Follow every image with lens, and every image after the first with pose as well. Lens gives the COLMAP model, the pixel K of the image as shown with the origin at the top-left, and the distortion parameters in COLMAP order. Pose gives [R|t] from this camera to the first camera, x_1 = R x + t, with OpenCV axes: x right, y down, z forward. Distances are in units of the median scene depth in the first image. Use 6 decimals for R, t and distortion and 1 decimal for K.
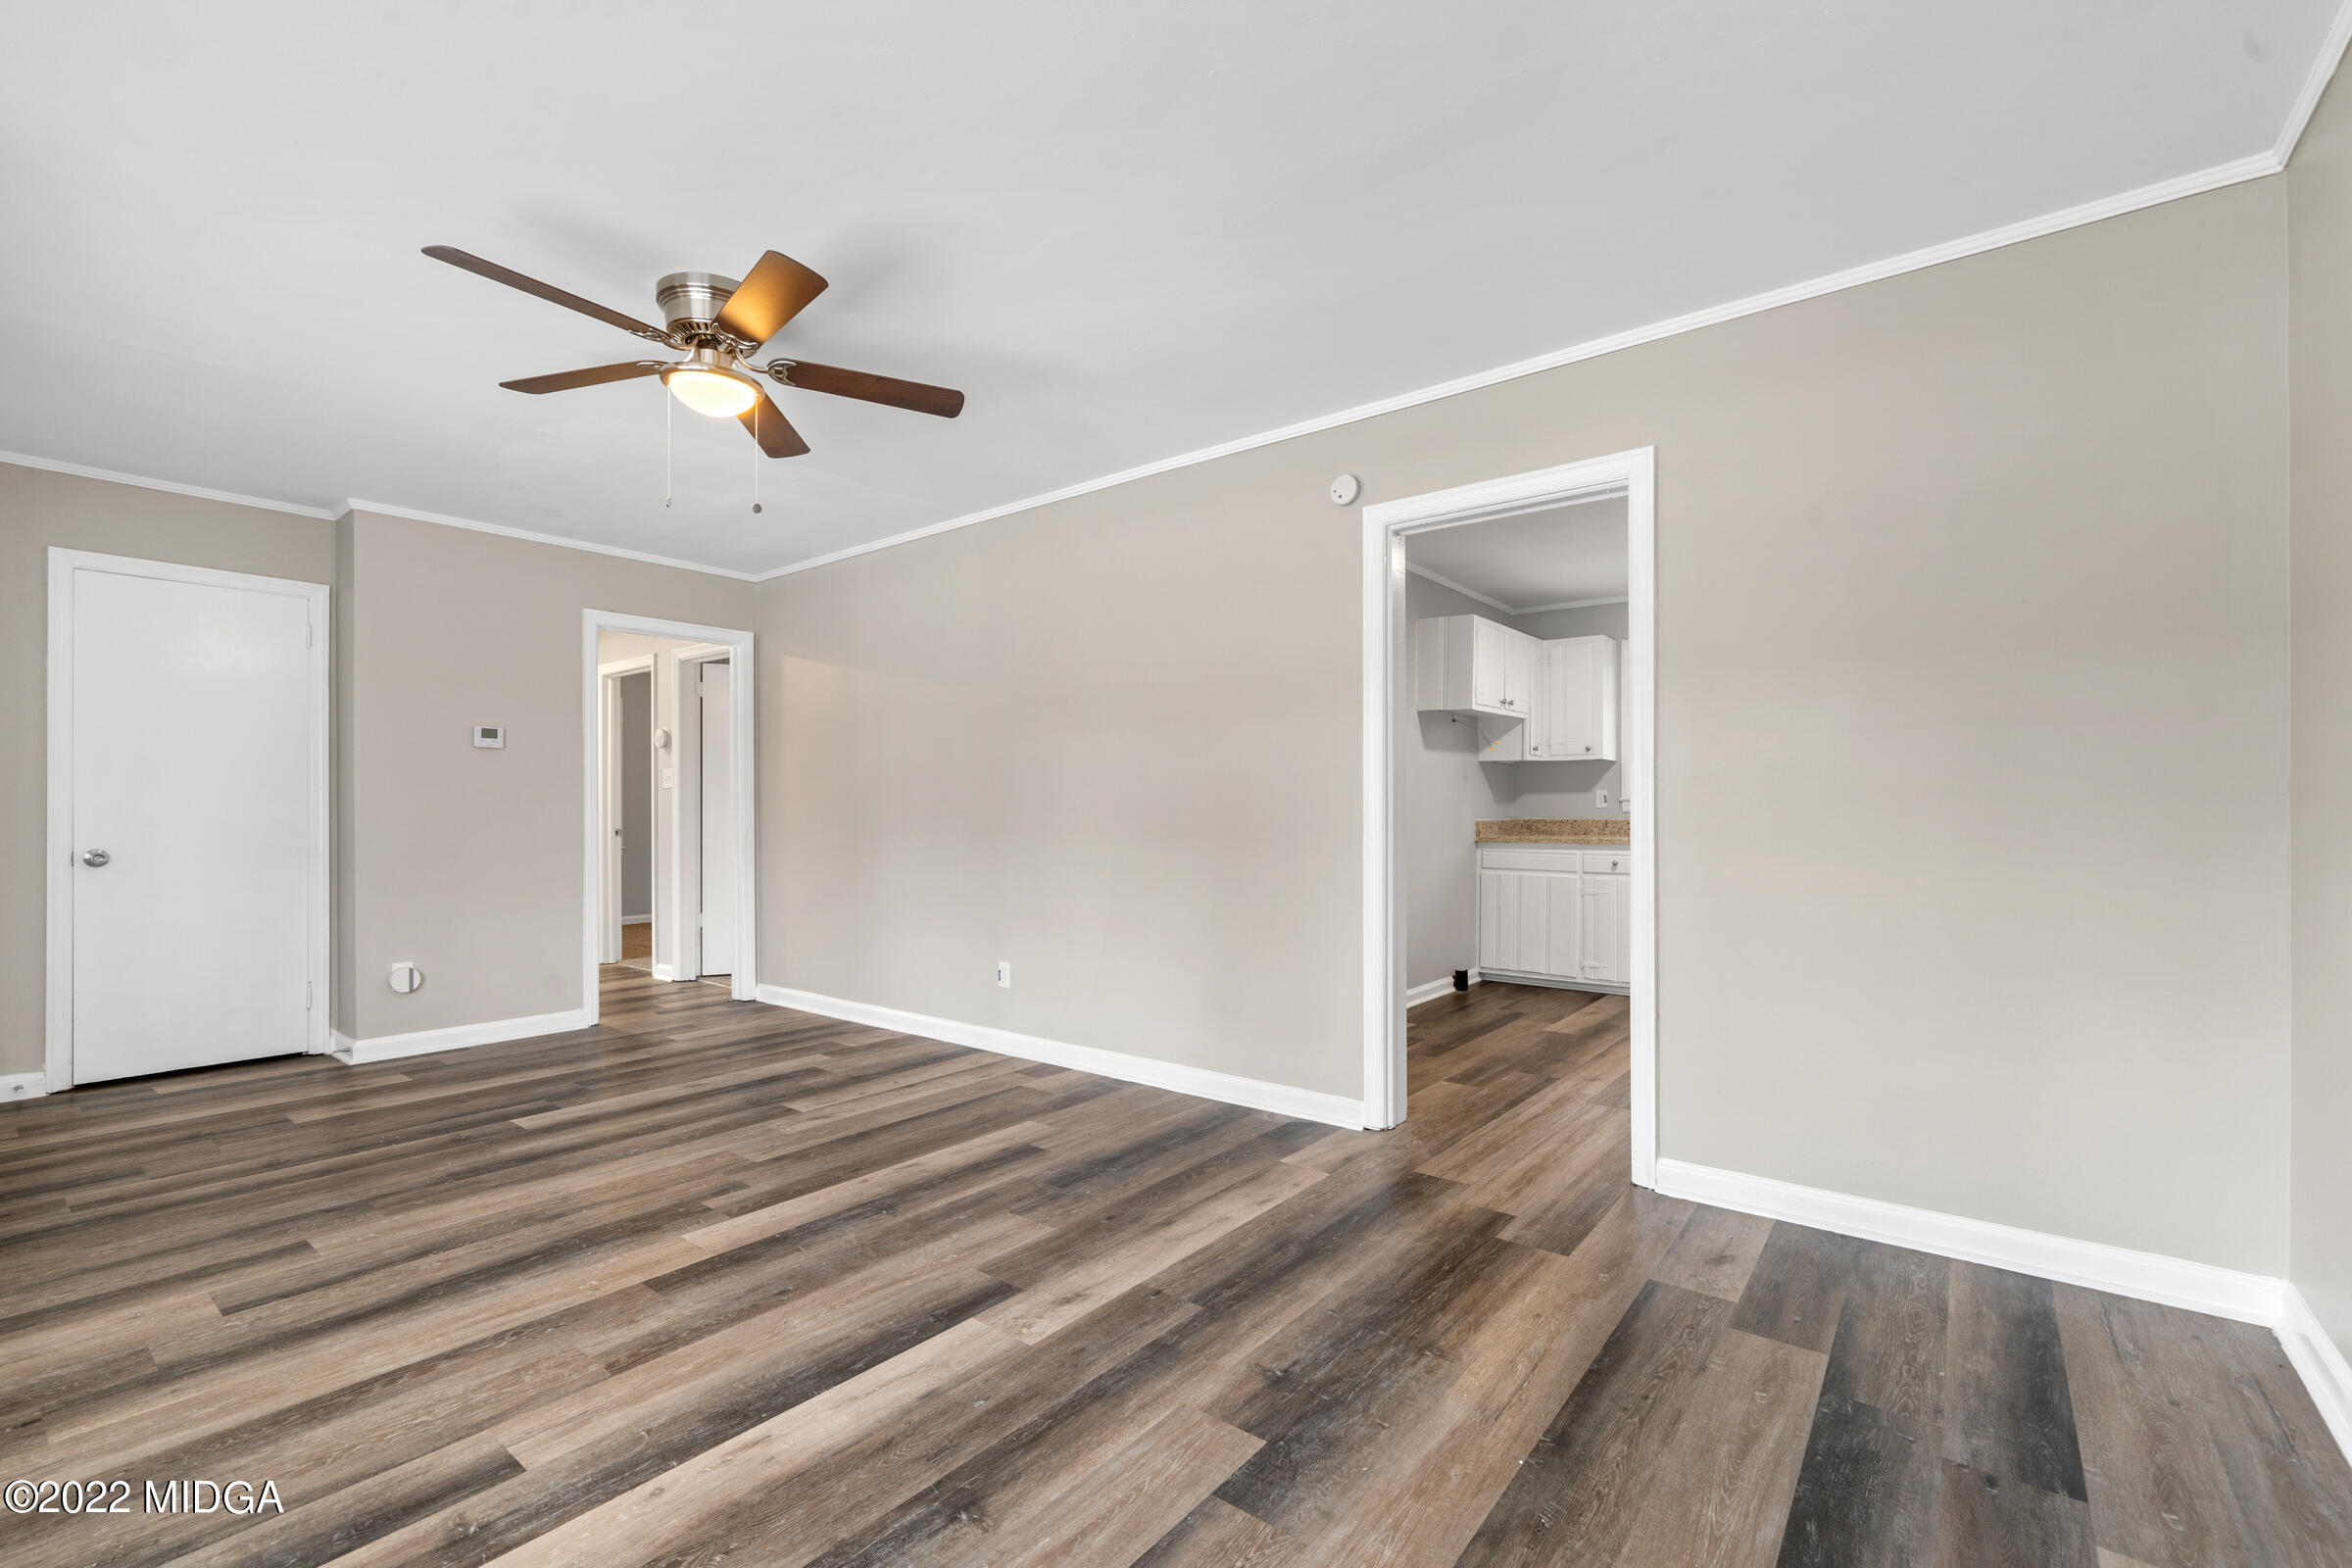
lens RADIAL K [[1025.8, 0, 1172.4], [0, 1025.8, 803.4], [0, 0, 1]] dist [-0.000439, -0.000393]
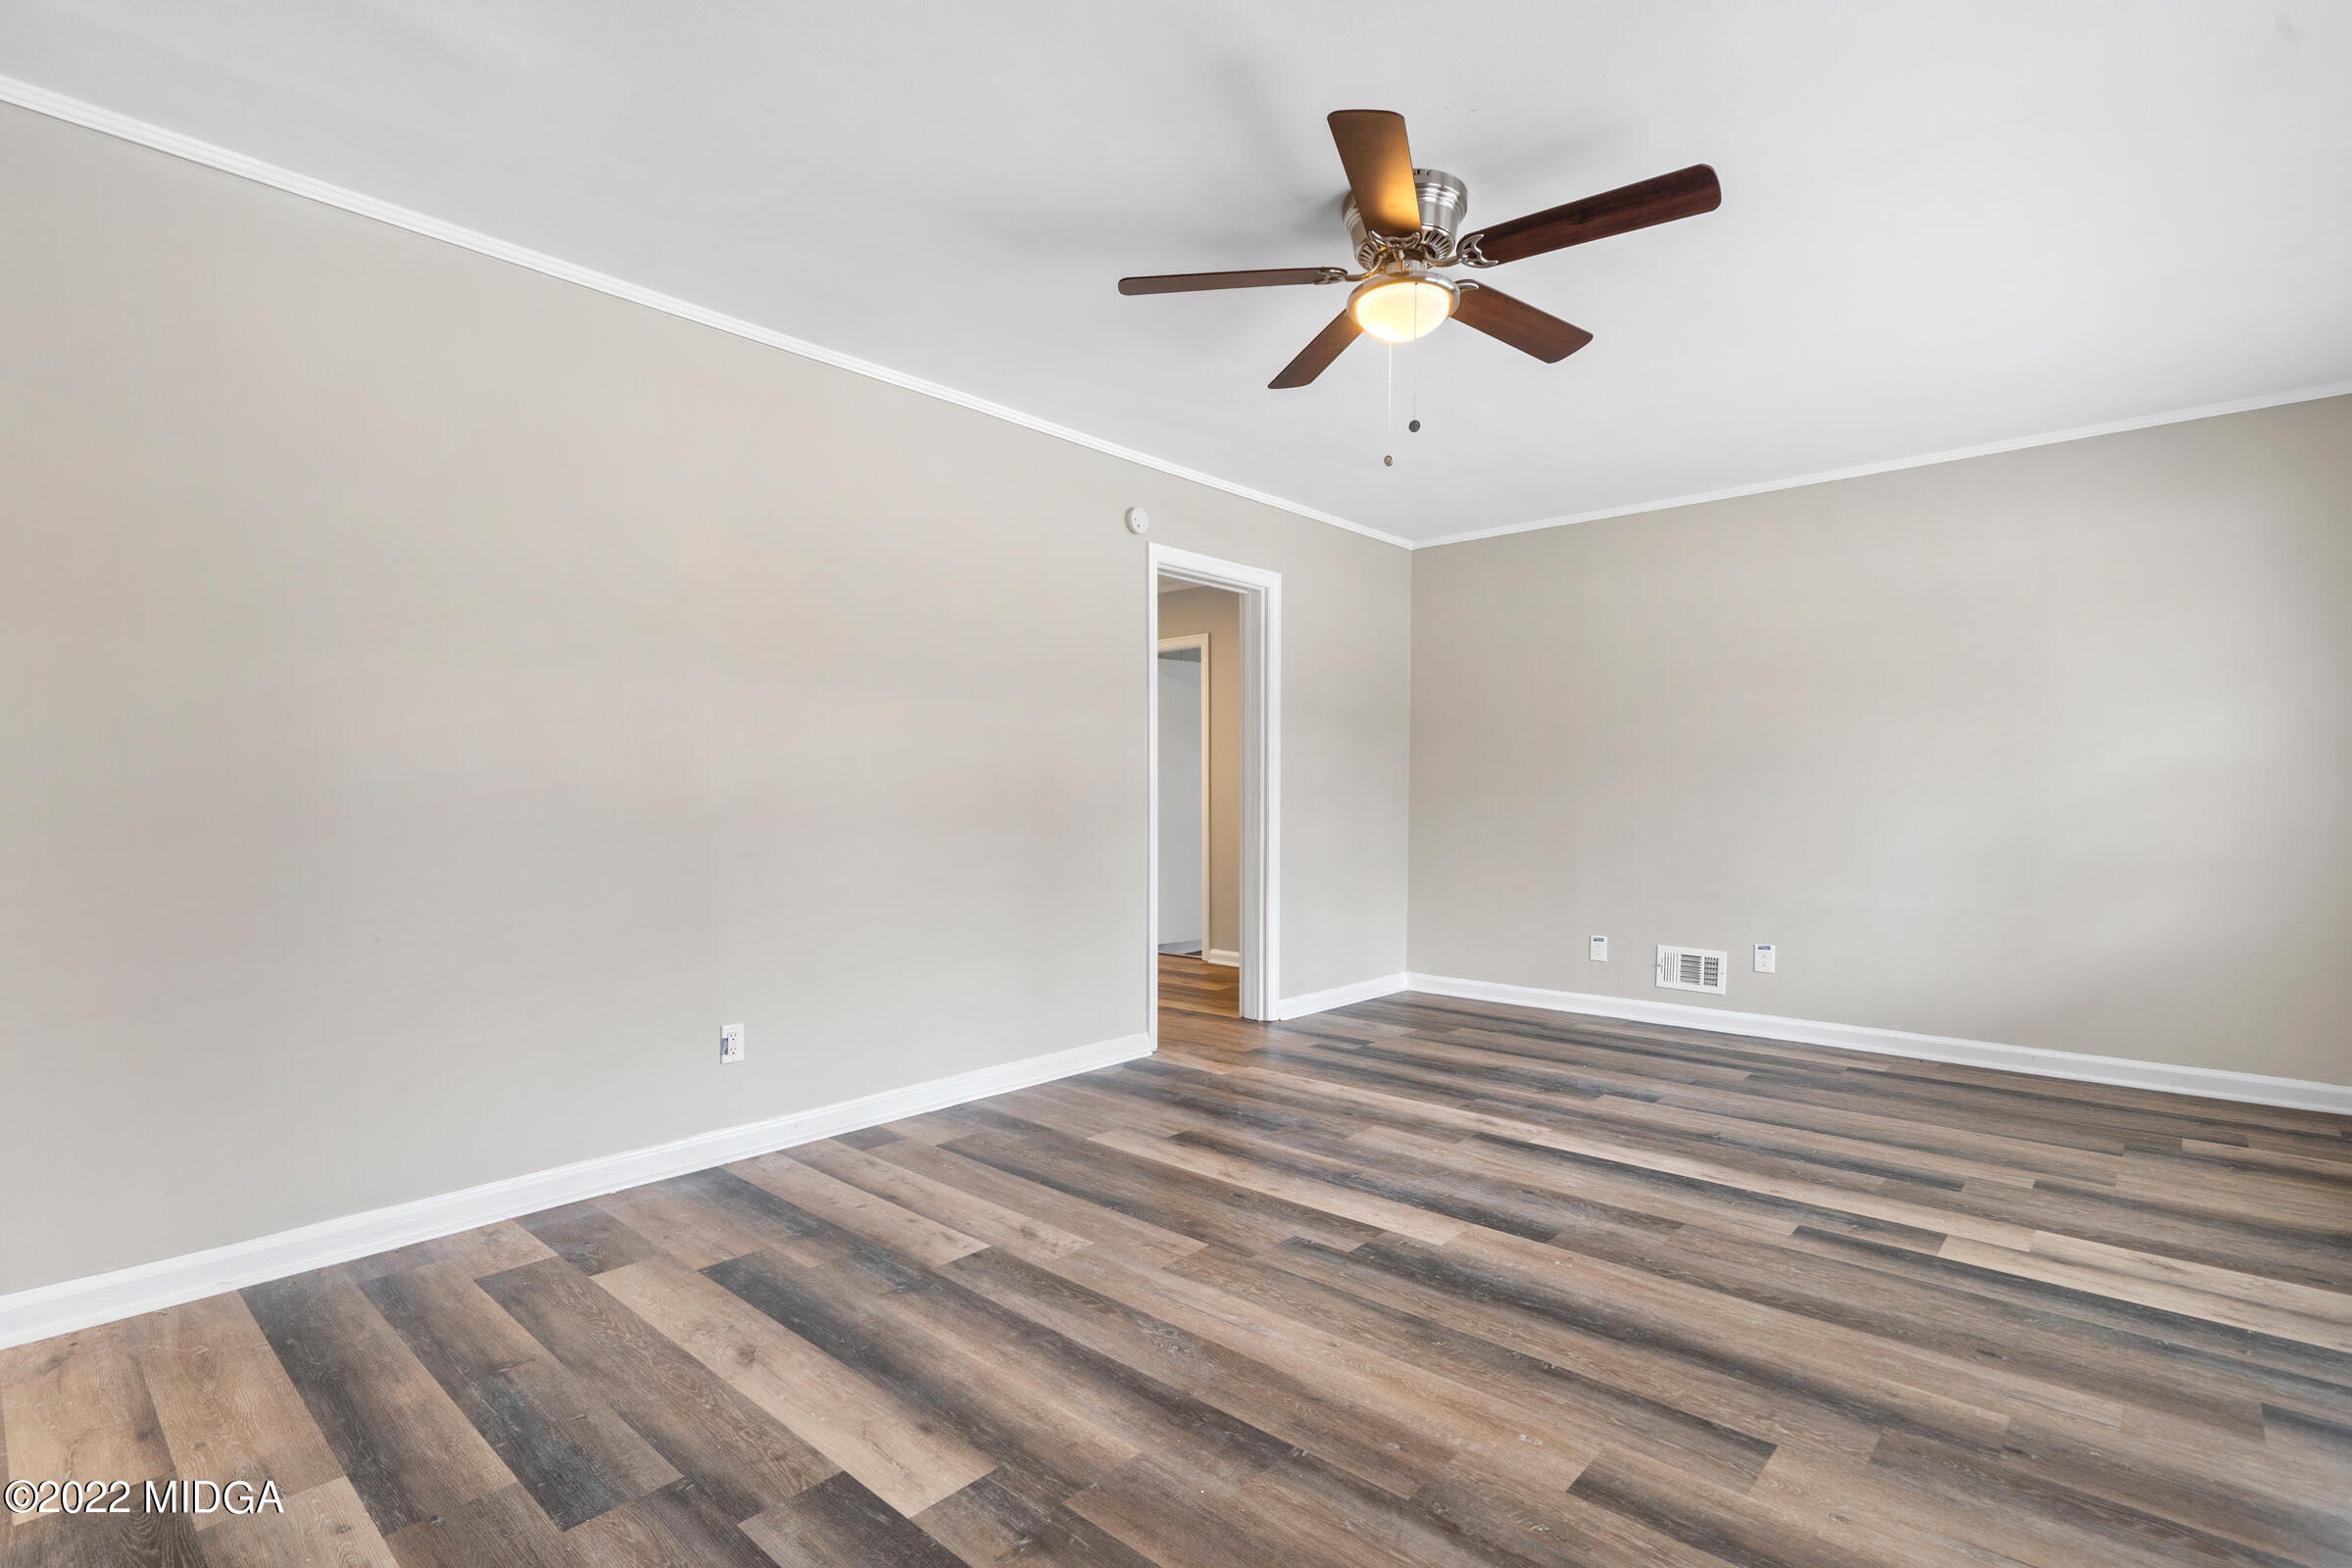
lens RADIAL K [[1095.5, 0, 1176.0], [0, 1095.5, 784.0], [0, 0, 1]] dist [-0.000381, -0.000167]
pose [[0.062183, 0.012867, 0.997982, -1.414174], [-0.006530, 0.999901, -0.012485, 0.012246], [-0.998043, -0.005741, 0.062261, 1.112262]]
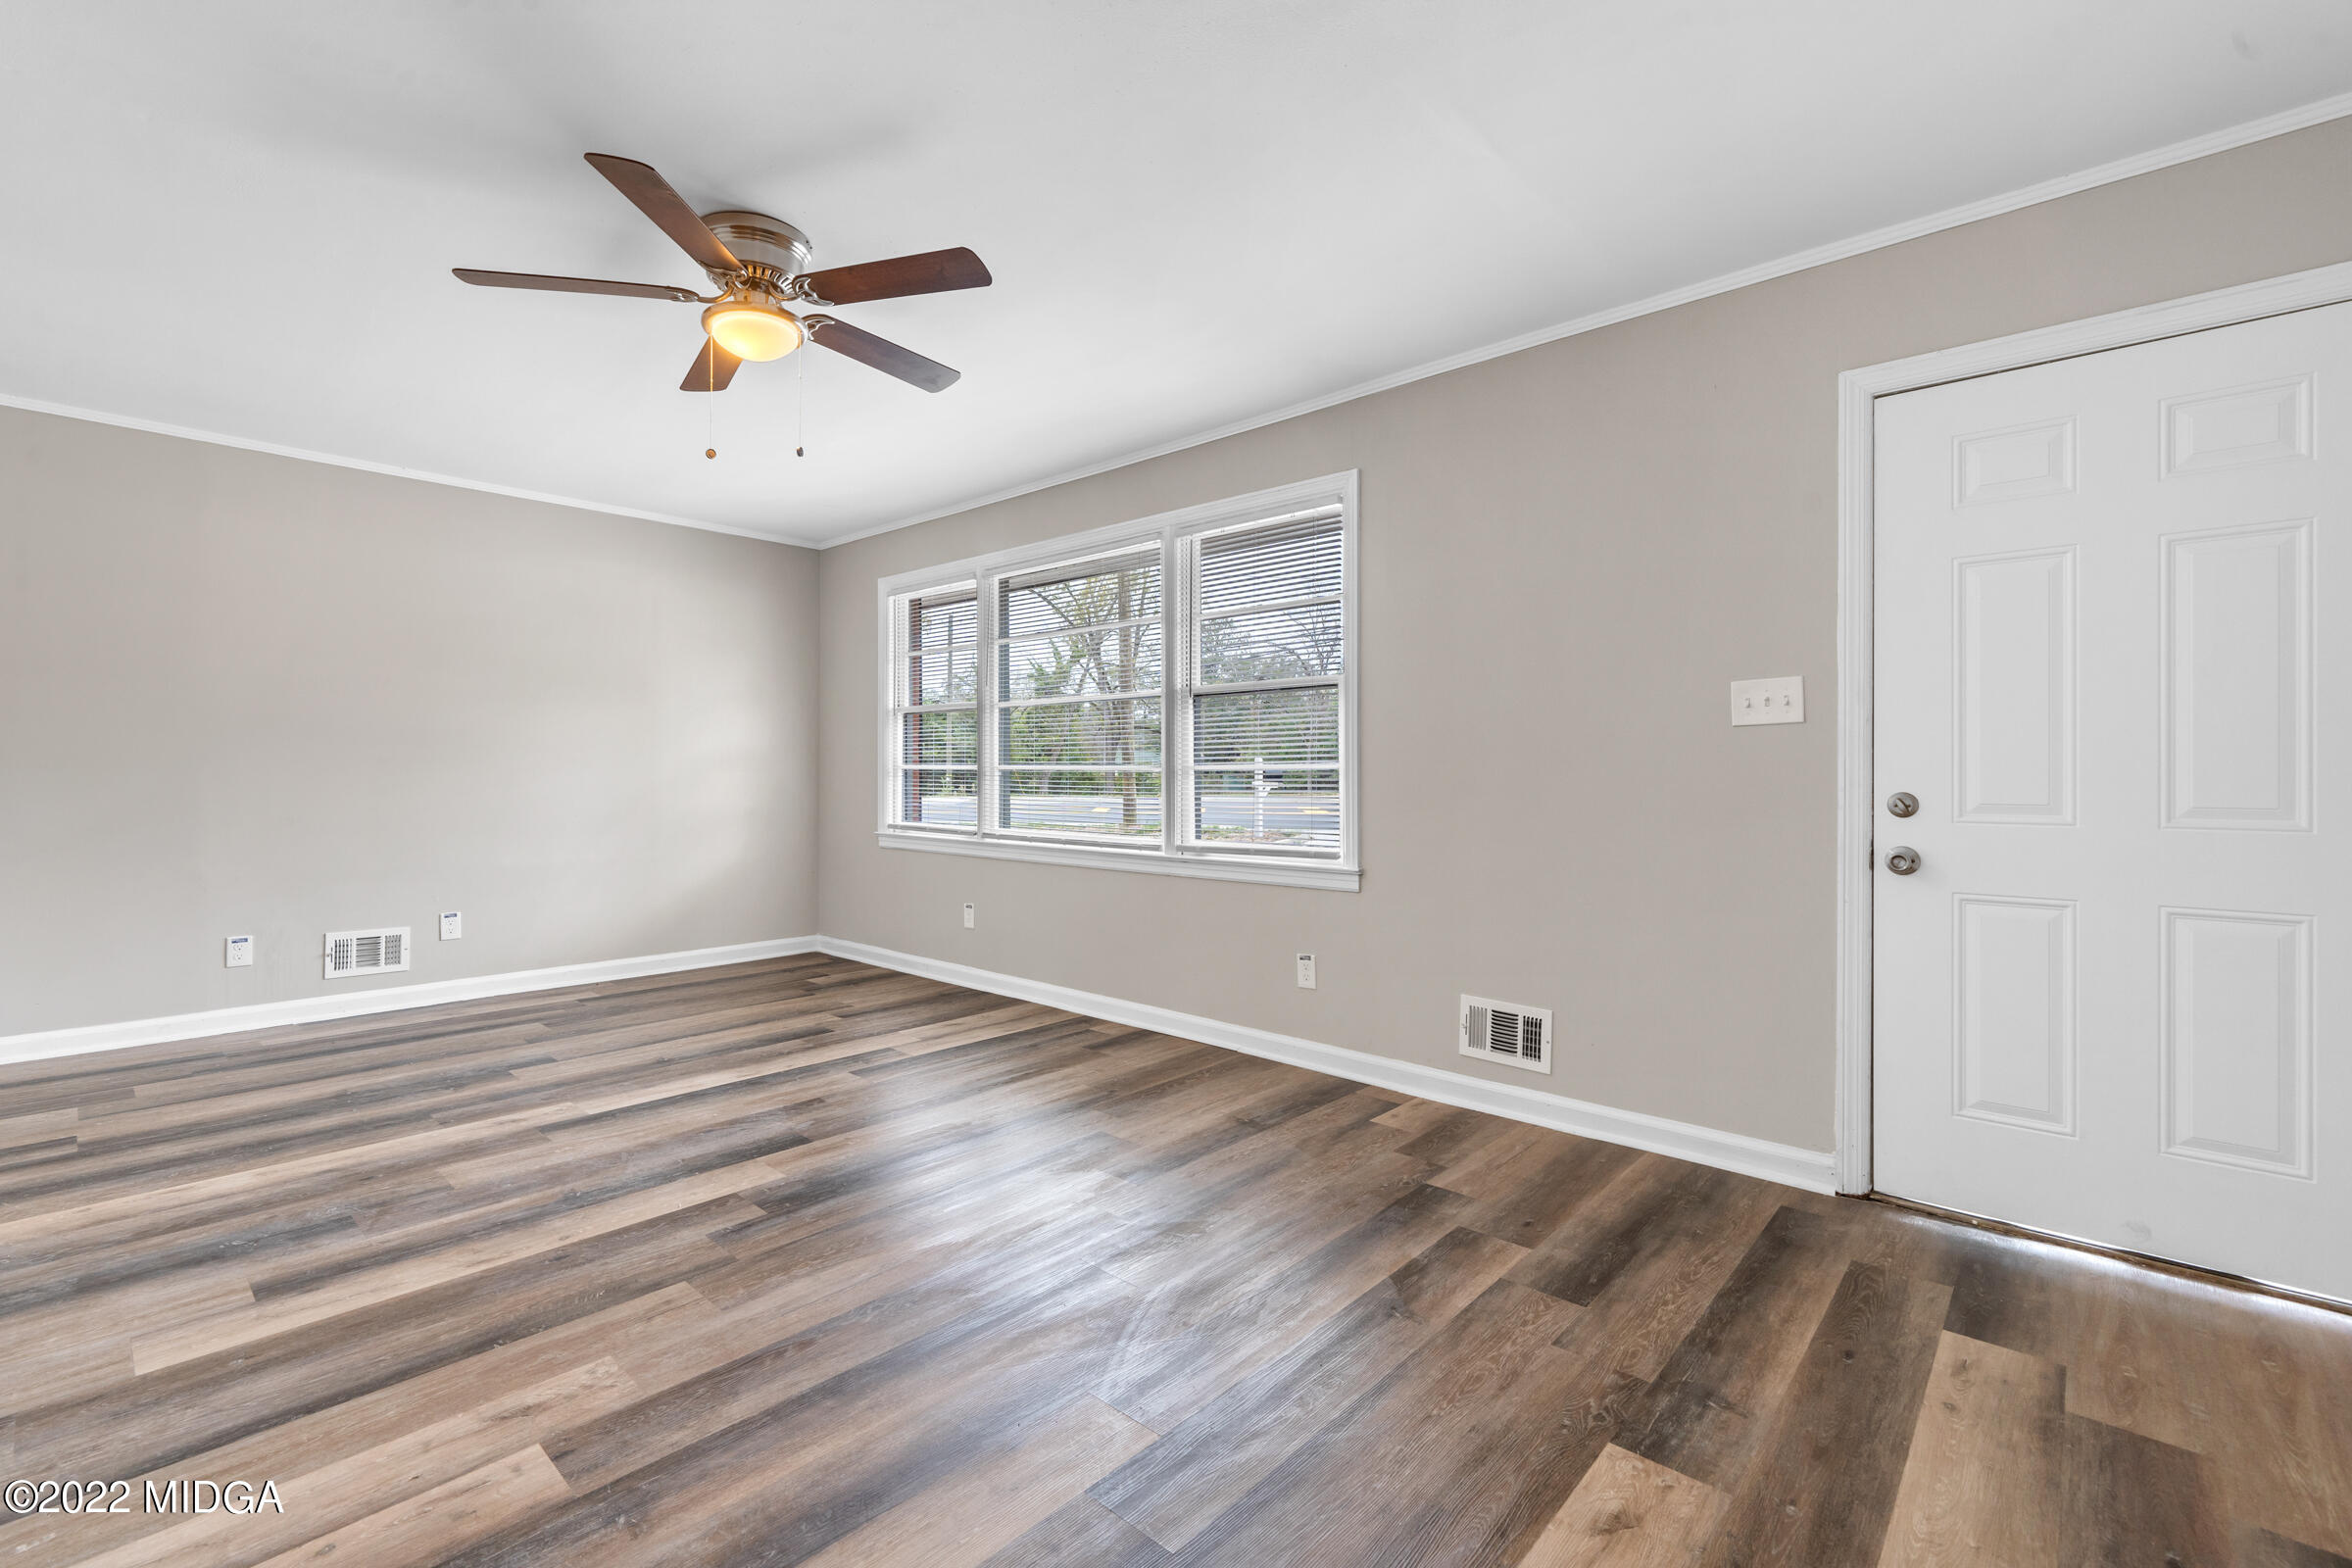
lens RADIAL K [[1014.3, 0, 1141.1], [0, 1014.3, 773.9], [0, 0, 1]] dist [-0.000180, 0.000034]
pose [[-0.996126, -0.001221, 0.087926, -0.873640], [-0.001595, 0.999990, -0.004185, 0.016537], [-0.087920, -0.004309, -0.996118, 1.878124]]
